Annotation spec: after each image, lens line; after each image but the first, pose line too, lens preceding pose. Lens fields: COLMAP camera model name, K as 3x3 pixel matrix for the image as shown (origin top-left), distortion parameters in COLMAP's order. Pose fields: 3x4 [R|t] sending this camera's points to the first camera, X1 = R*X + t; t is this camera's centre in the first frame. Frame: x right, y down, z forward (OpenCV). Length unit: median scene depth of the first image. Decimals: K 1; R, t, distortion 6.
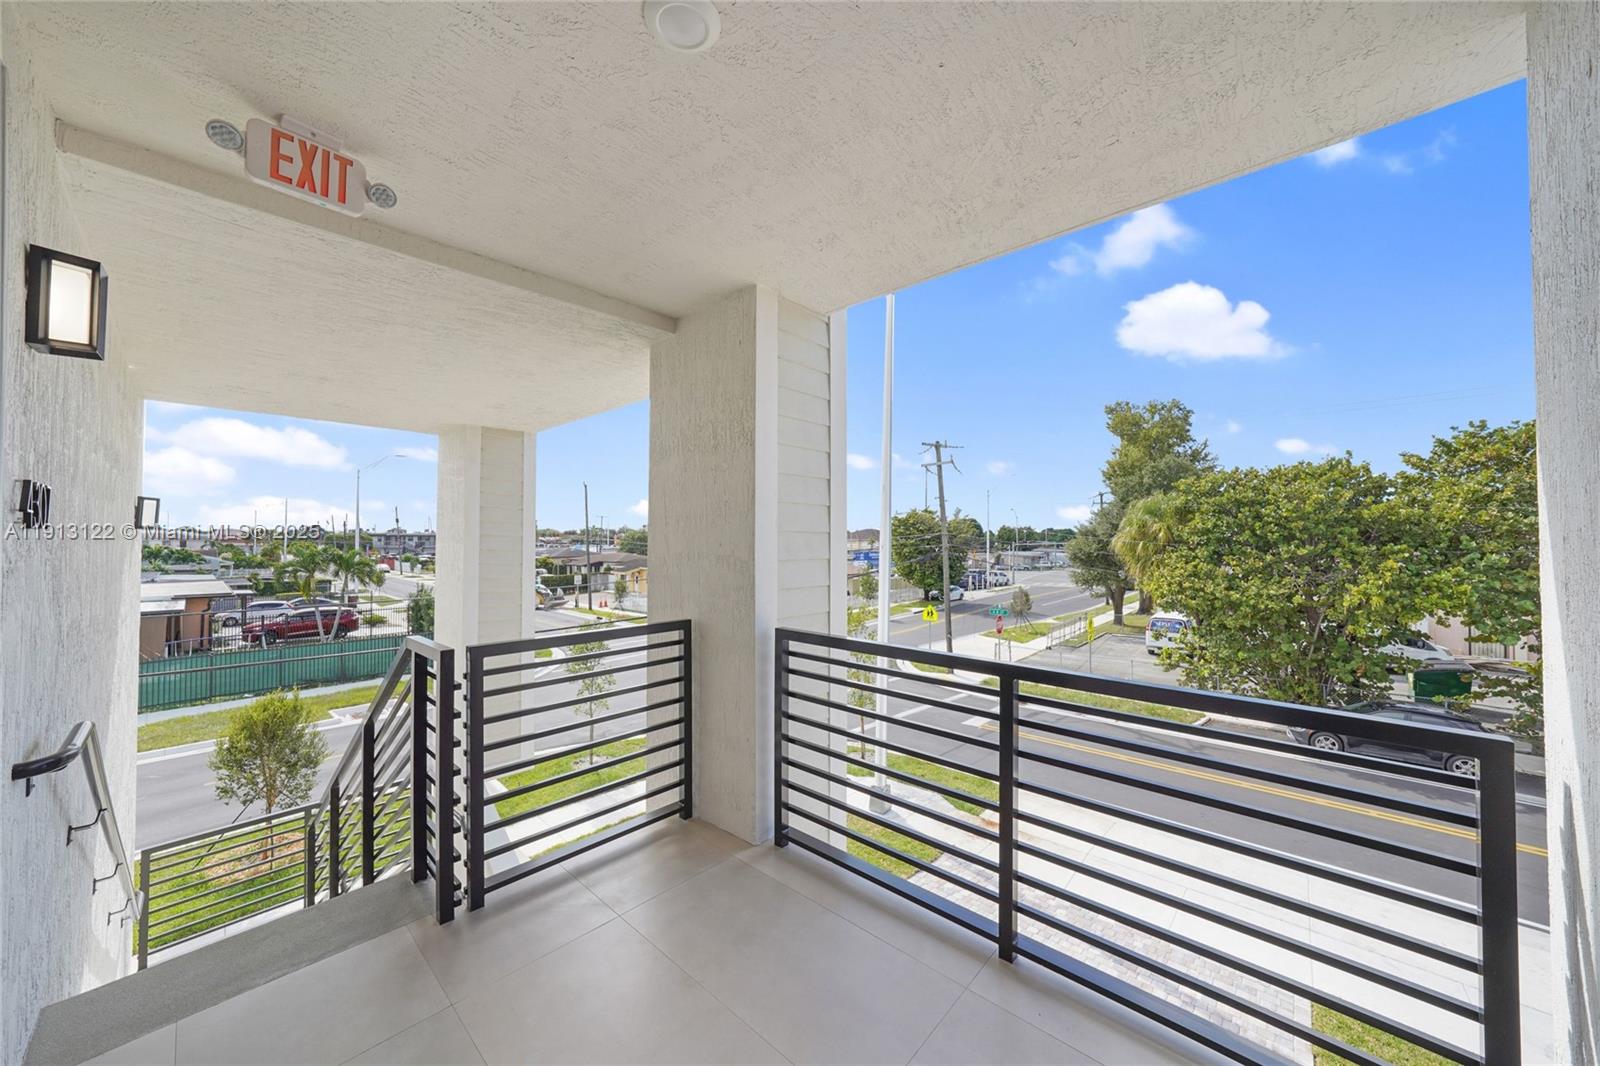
lens RADIAL K [[563.7, 0, 815.4], [0, 563.7, 533.5], [0, 0, 1]] dist [-0.004278, 0.001746]
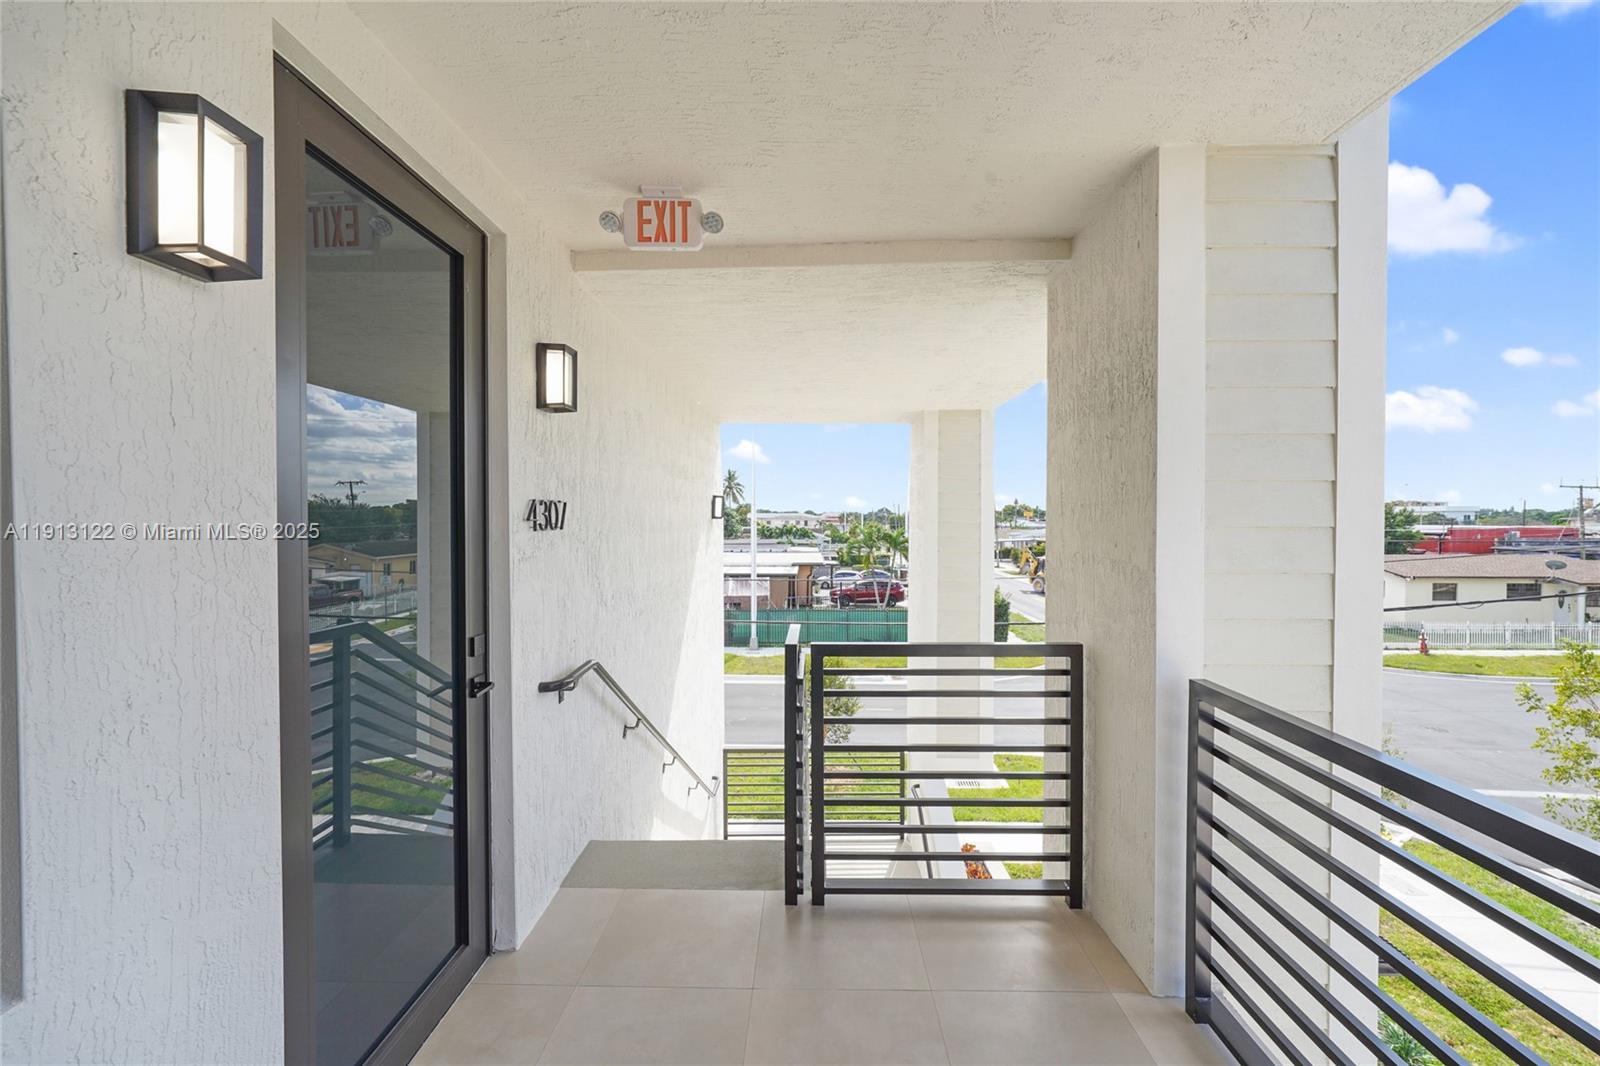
lens RADIAL K [[635.5, 0, 803.5], [0, 635.5, 531.4], [0, 0, 1]] dist [-0.006970, 0.000652]
pose [[0.657768, 0.012916, -0.753110, 0.167724], [0.008942, 0.999649, 0.024954, -0.020090], [0.753168, -0.023148, 0.657421, 0.189662]]
